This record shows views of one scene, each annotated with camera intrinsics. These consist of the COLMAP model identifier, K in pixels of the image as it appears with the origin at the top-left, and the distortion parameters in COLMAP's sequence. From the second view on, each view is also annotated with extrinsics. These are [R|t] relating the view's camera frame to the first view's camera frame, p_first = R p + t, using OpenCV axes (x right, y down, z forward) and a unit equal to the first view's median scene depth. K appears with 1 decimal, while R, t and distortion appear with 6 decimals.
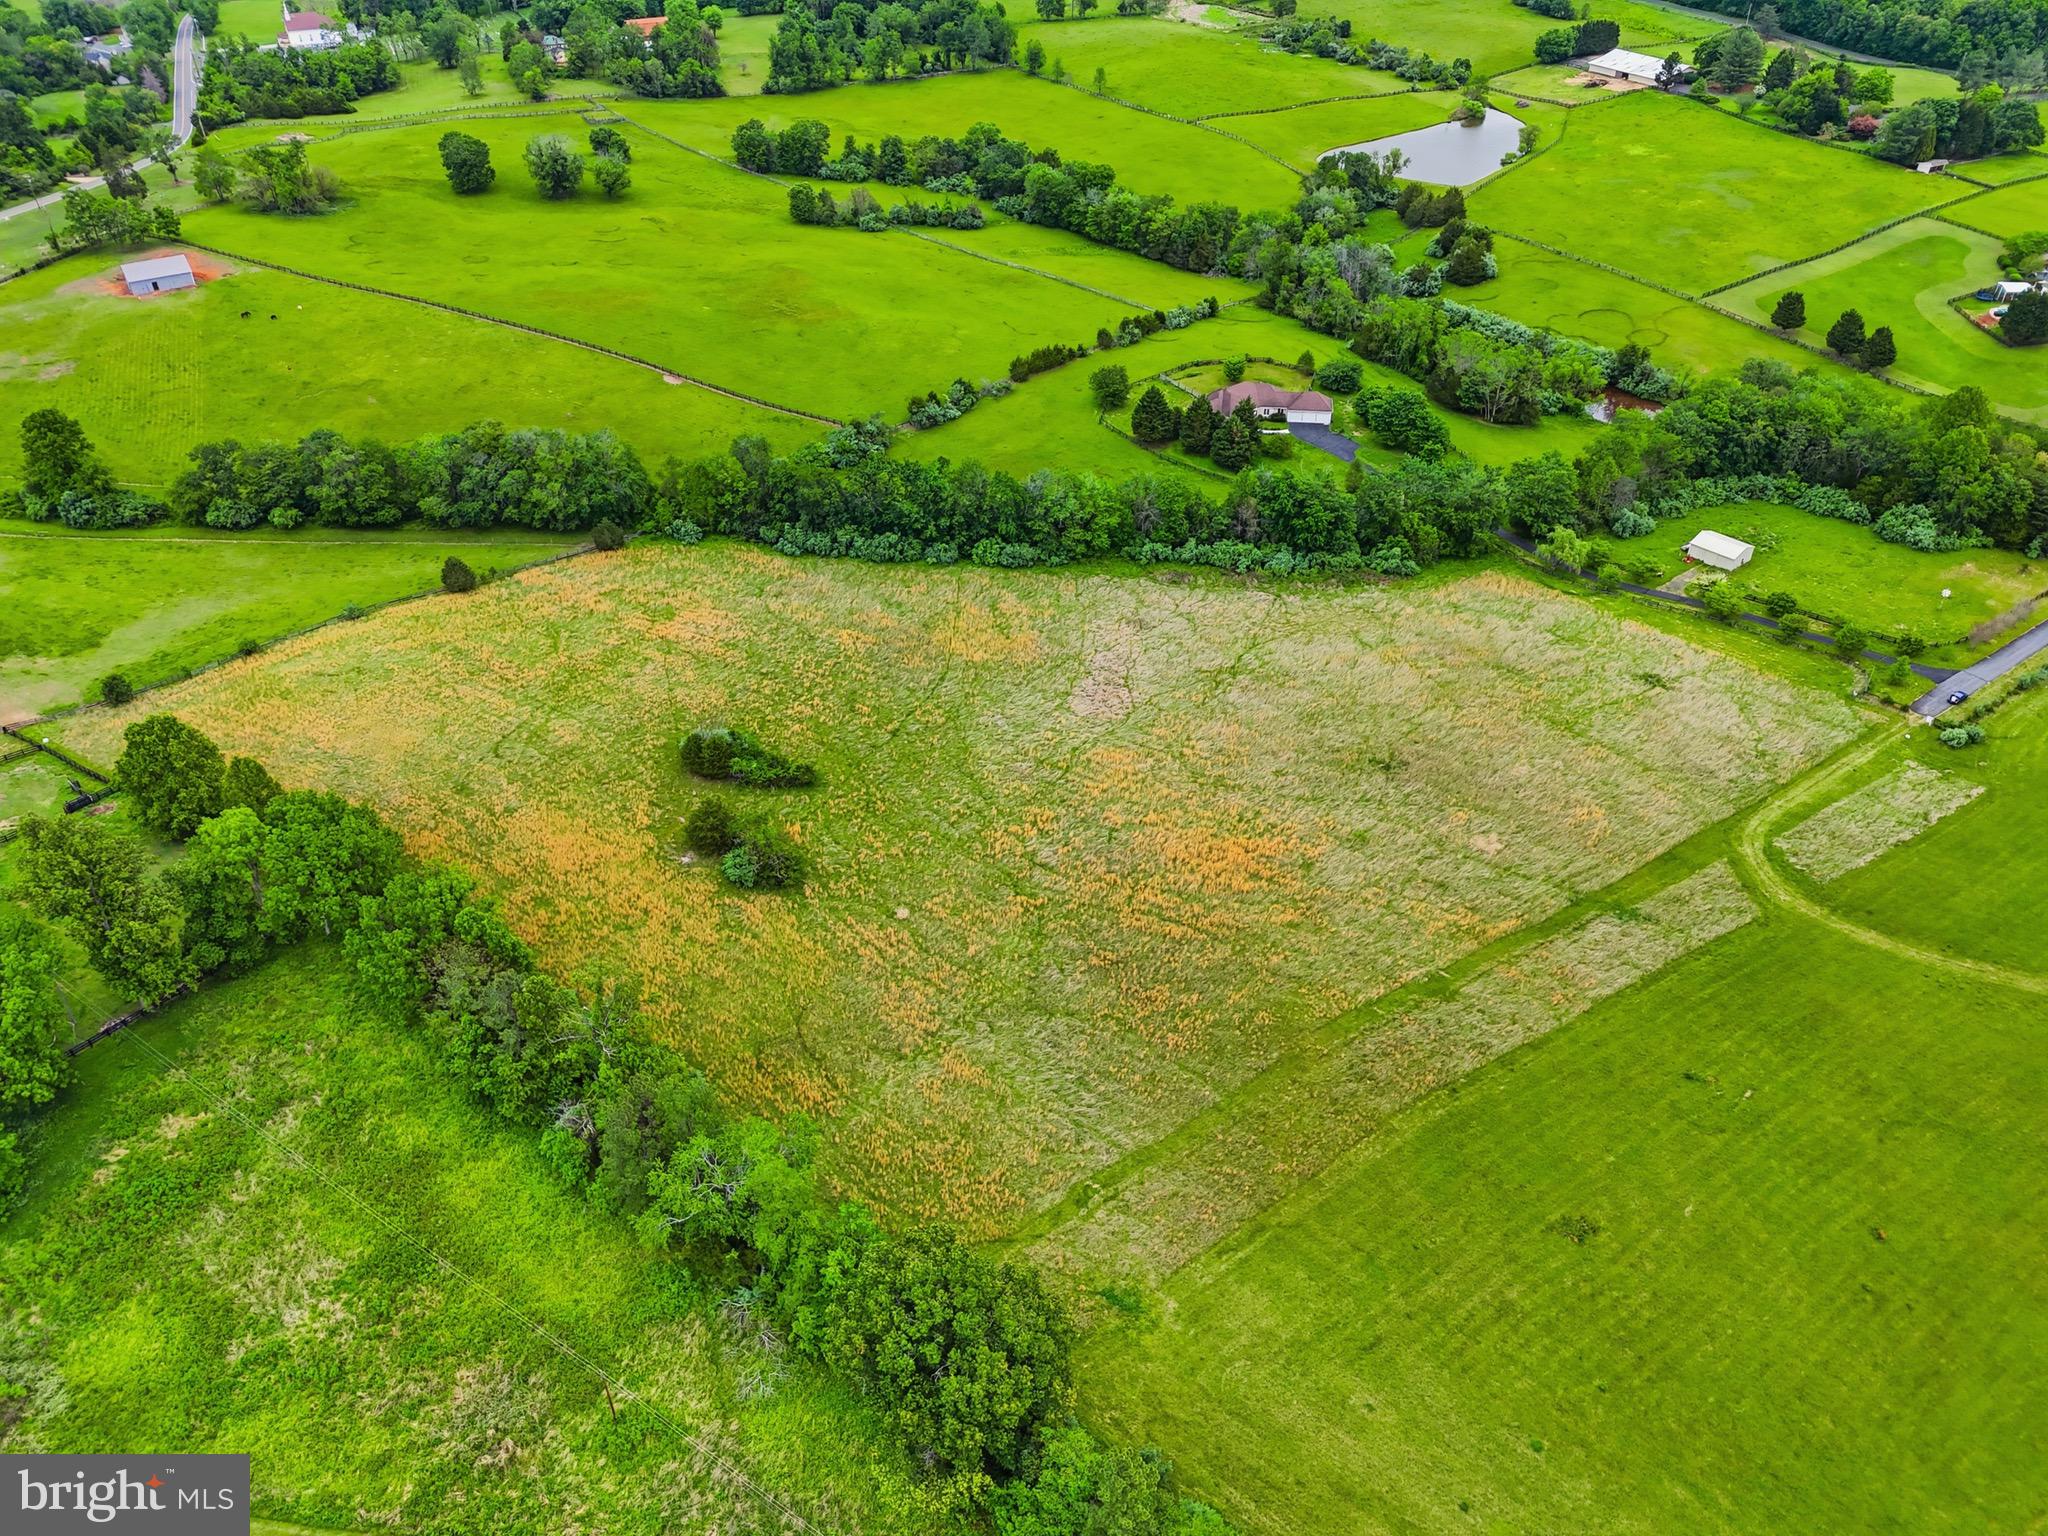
lens RADIAL K [[1493.8, 0, 1022.9], [0, 1493.8, 765.1], [0, 0, 1]] dist [0.077523, -0.071405]
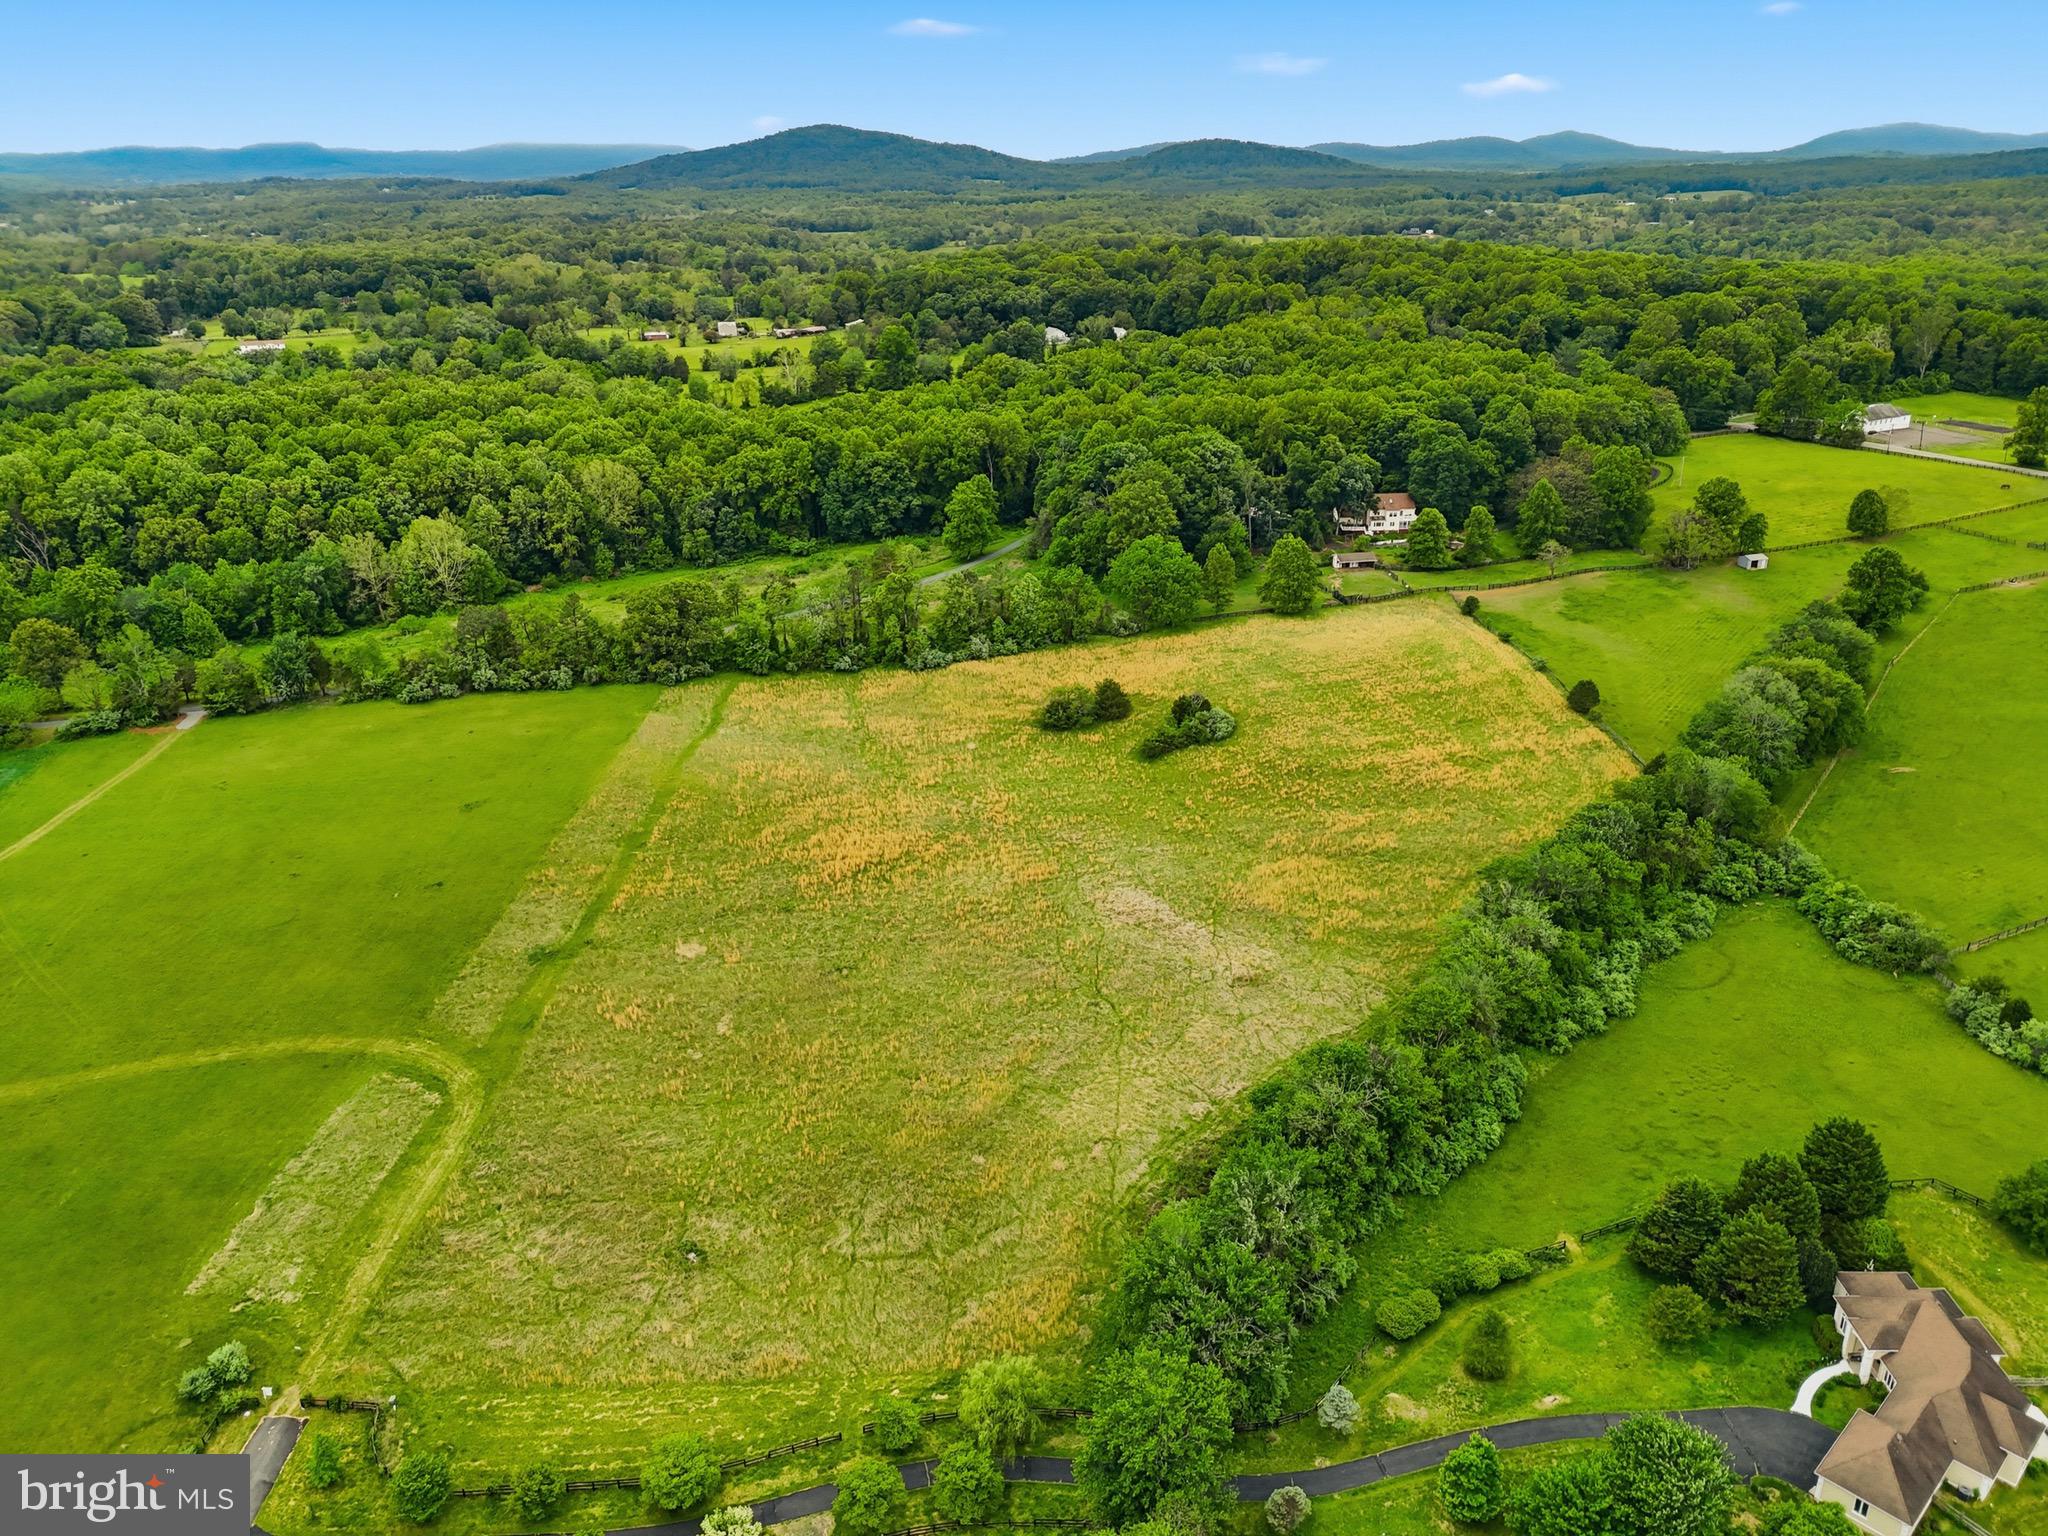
lens RADIAL K [[1493.8, 0, 1022.9], [0, 1493.8, 765.1], [0, 0, 1]] dist [0.077523, -0.071405]
pose [[-0.623321, 0.309292, -0.718199, 0.748948], [-0.446833, 0.612854, 0.651729, -0.685969], [0.641725, 0.727151, -0.243803, 1.133404]]
